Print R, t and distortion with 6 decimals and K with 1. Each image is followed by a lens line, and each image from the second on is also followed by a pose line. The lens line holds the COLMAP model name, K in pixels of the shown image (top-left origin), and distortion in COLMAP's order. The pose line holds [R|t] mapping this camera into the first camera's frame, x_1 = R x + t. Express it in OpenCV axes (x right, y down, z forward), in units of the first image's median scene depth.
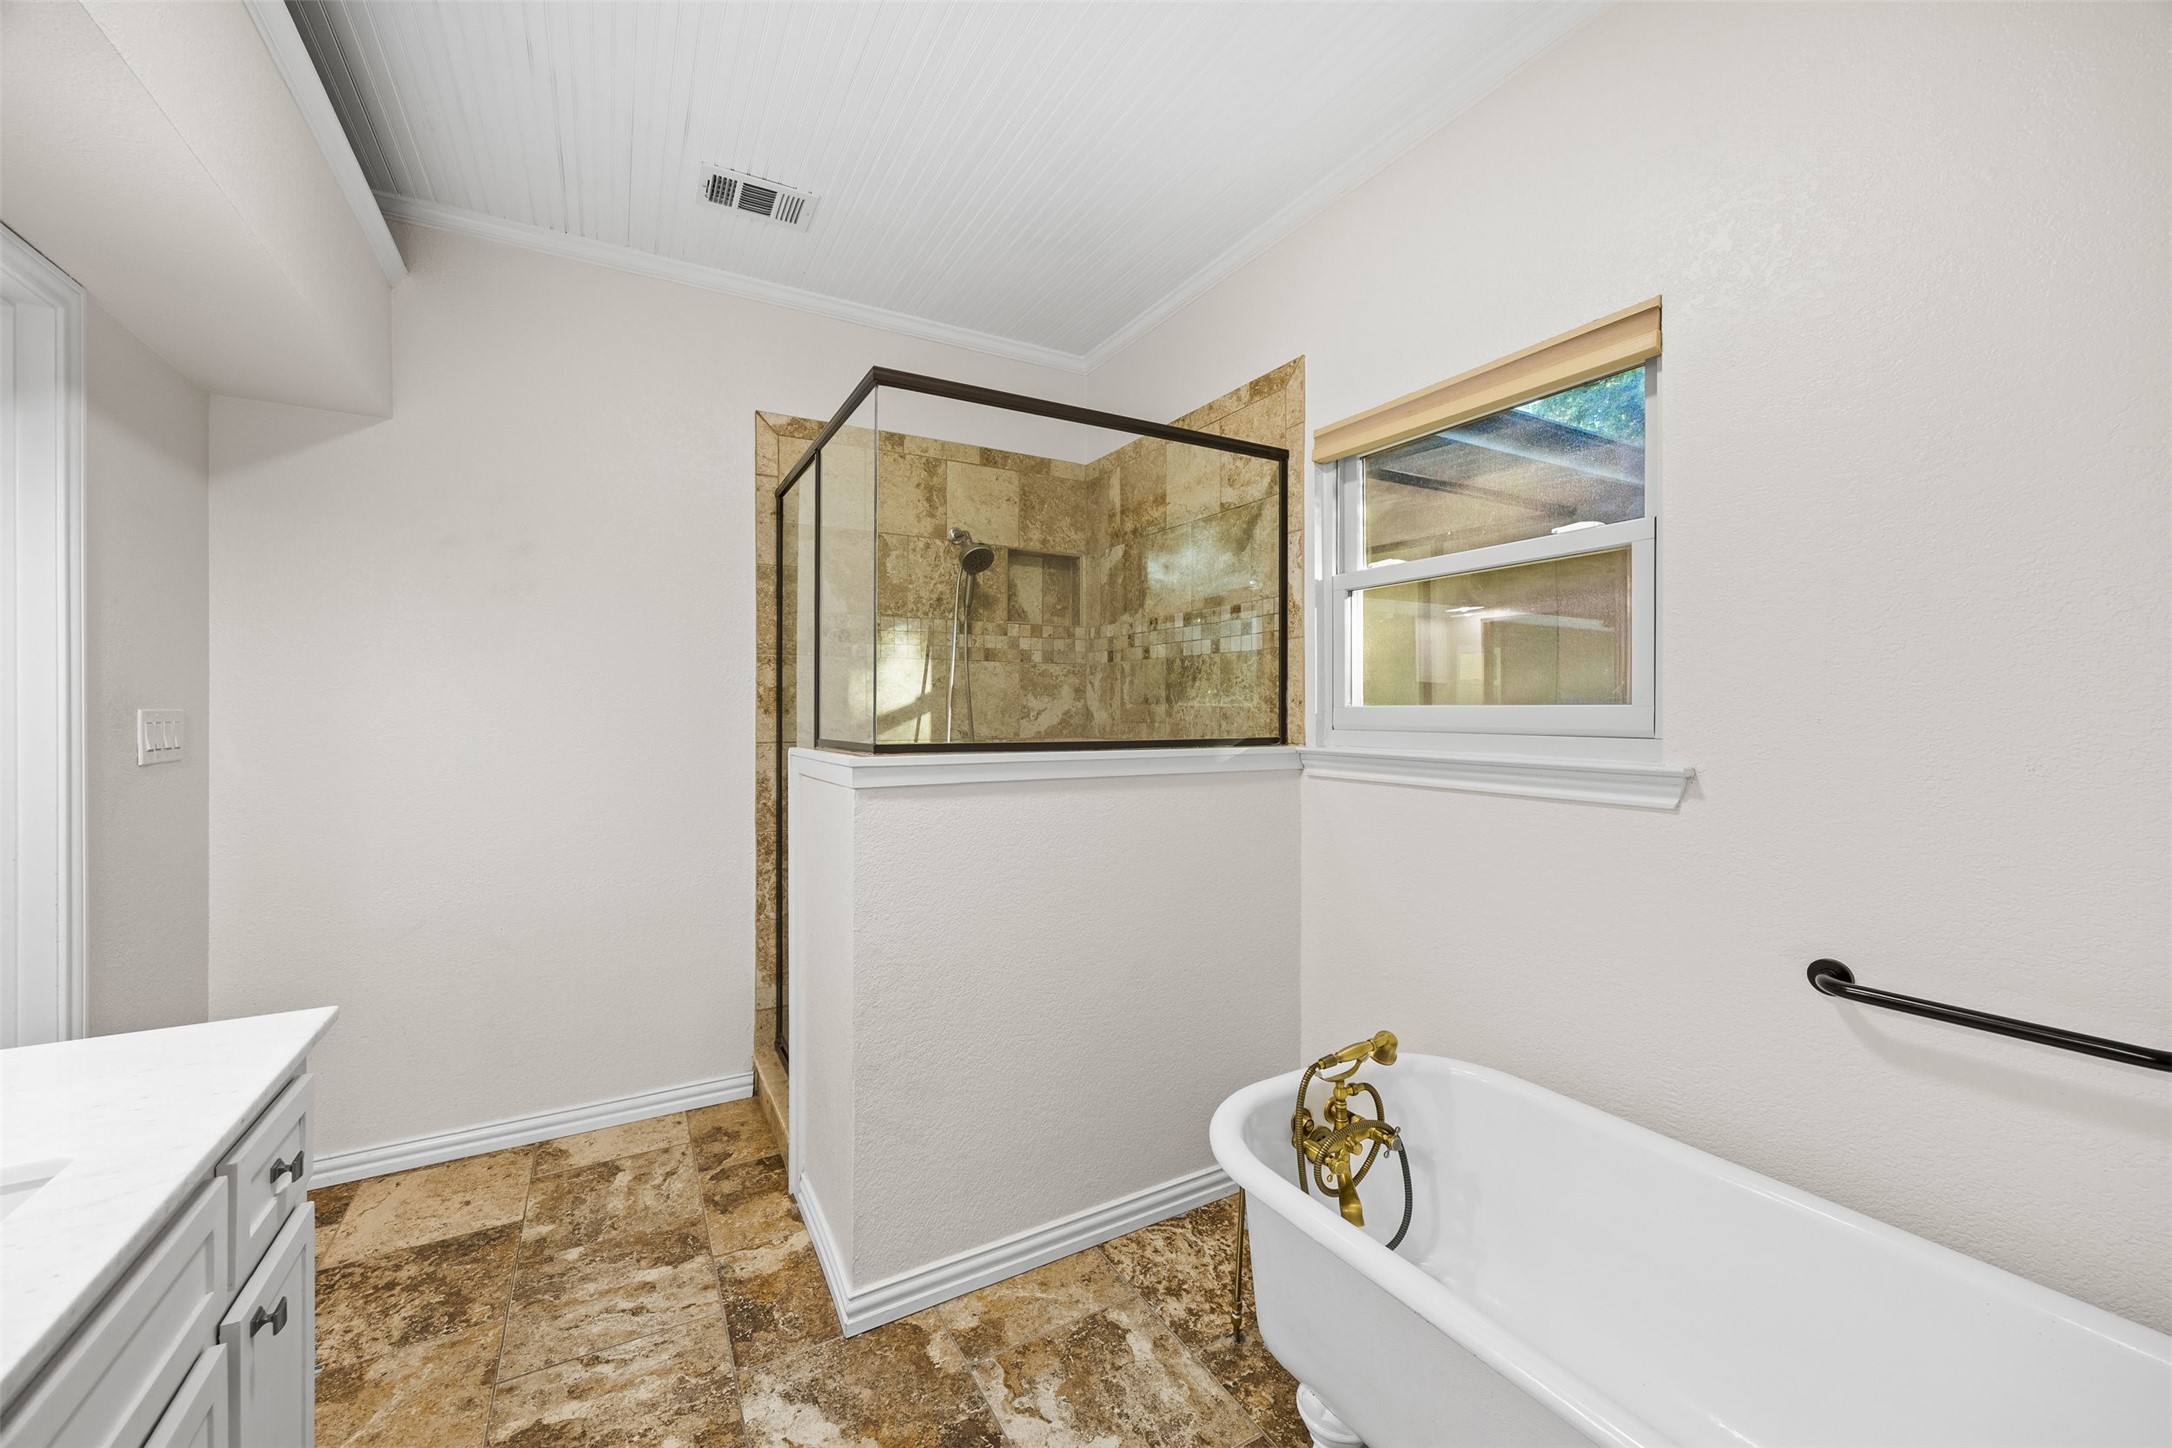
lens RADIAL K [[841.9, 0, 1084.5], [0, 841.9, 712.9], [0, 0, 1]] dist [-0.007314, 0.000153]
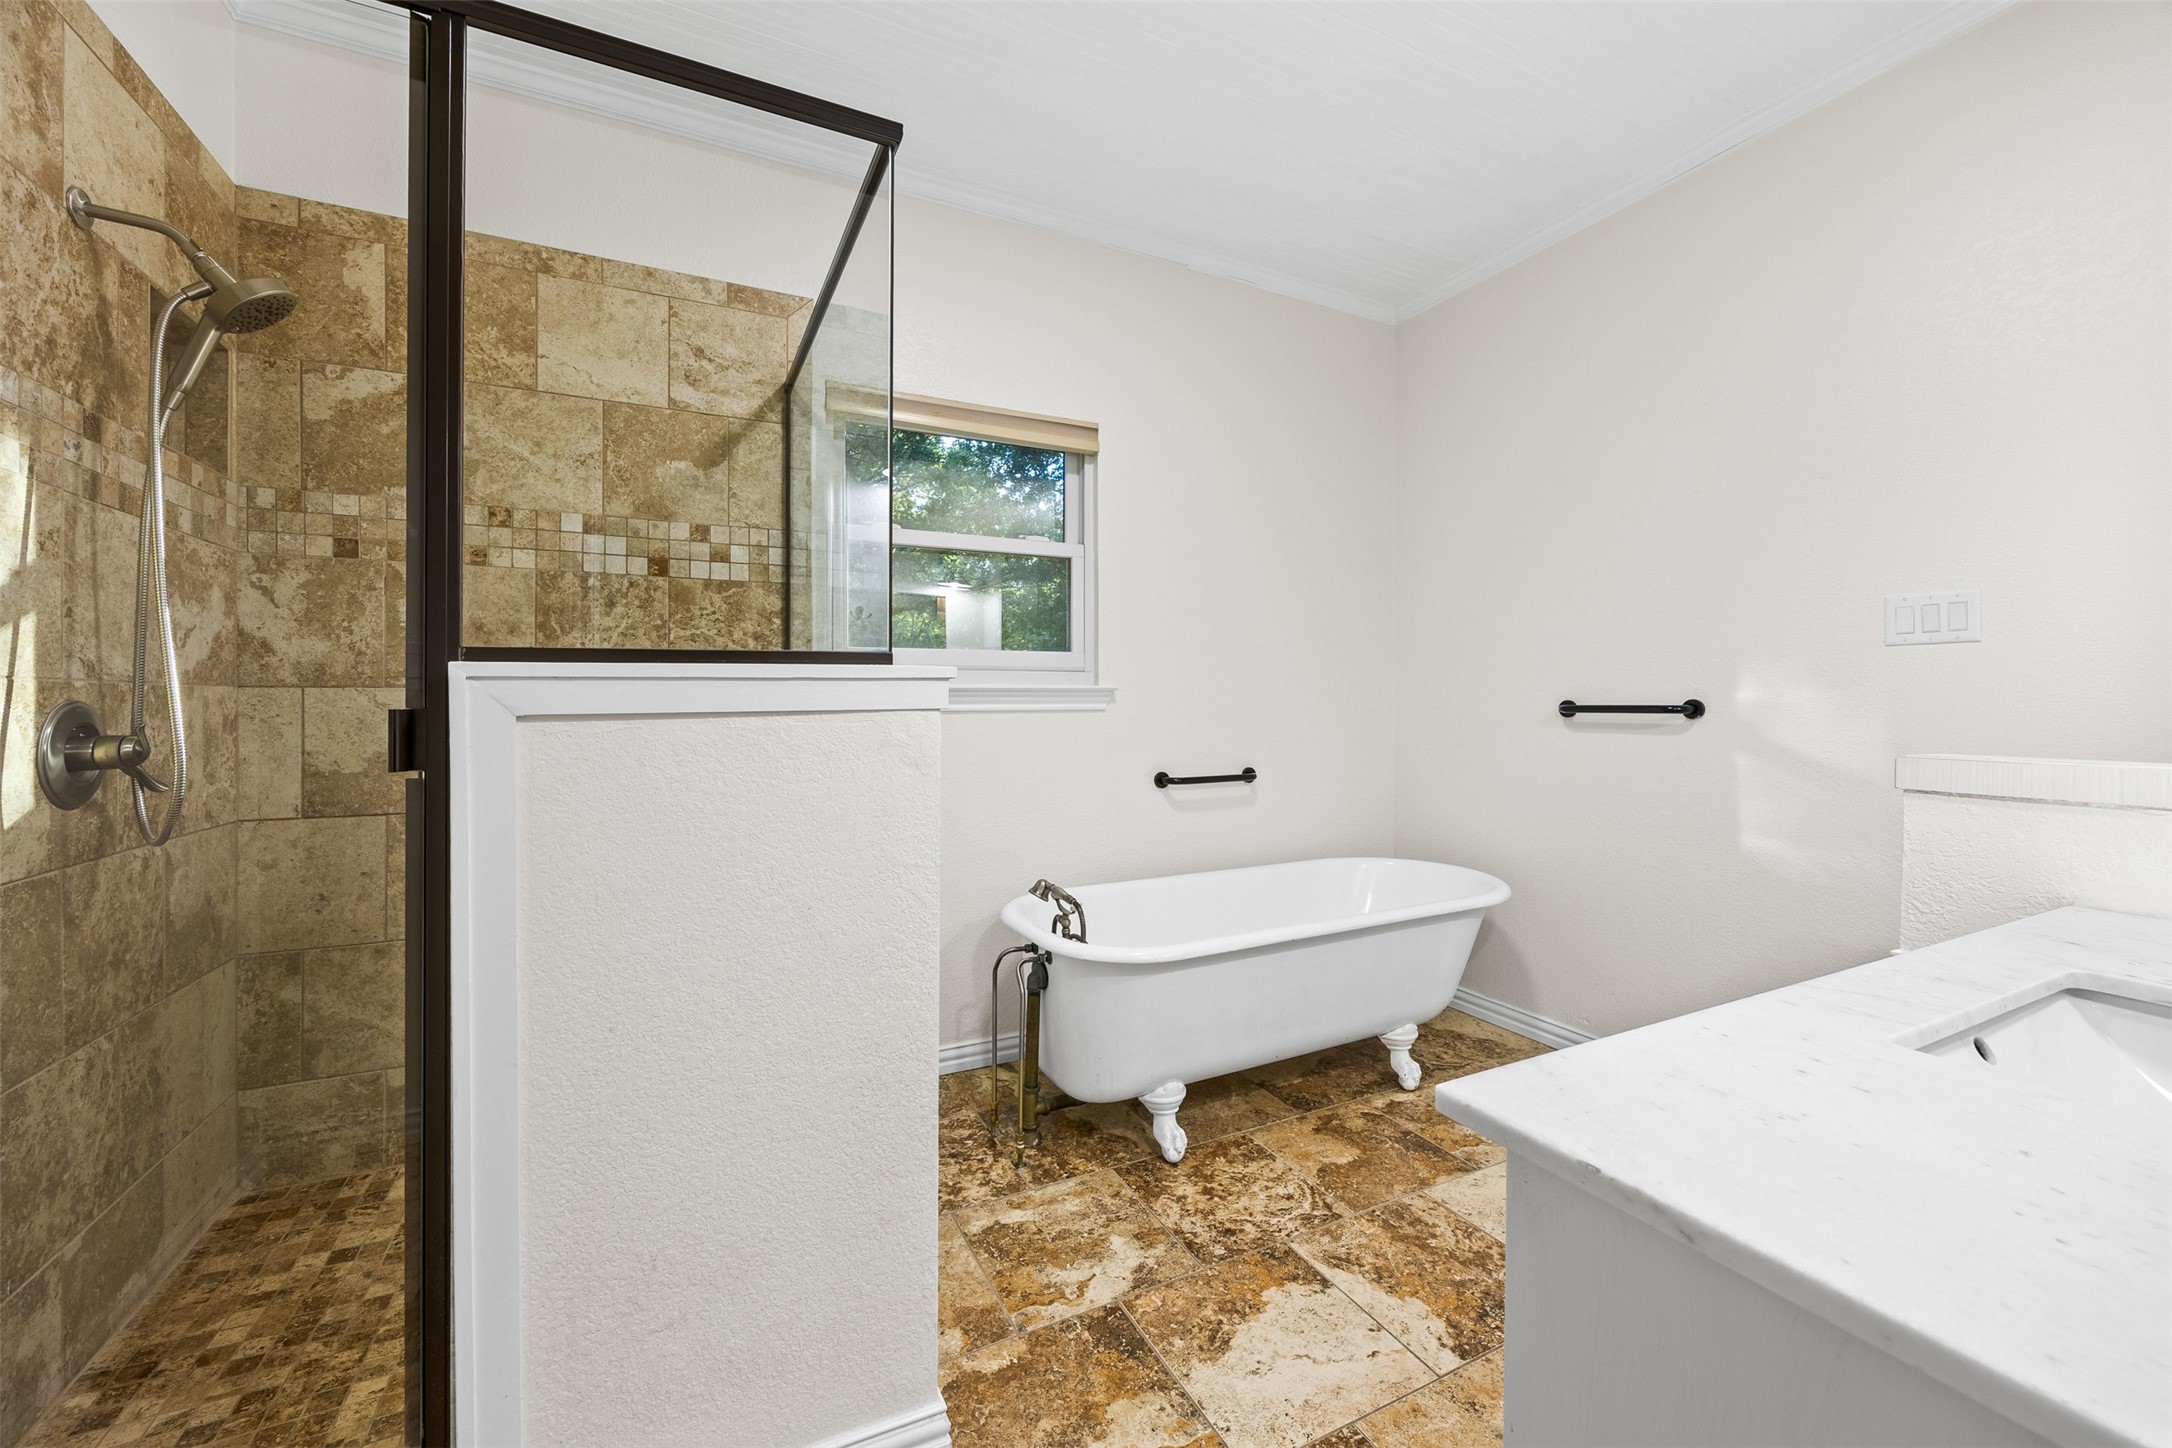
lens RADIAL K [[841.9, 0, 1081.2], [0, 841.9, 706.5], [0, 0, 1]] dist [-0.007314, 0.000153]
pose [[0.054313, -0.010059, 0.998473, -0.673021], [0.006492, 0.999932, 0.009721, 0.053712], [-0.998503, 0.005954, 0.054374, 0.565752]]
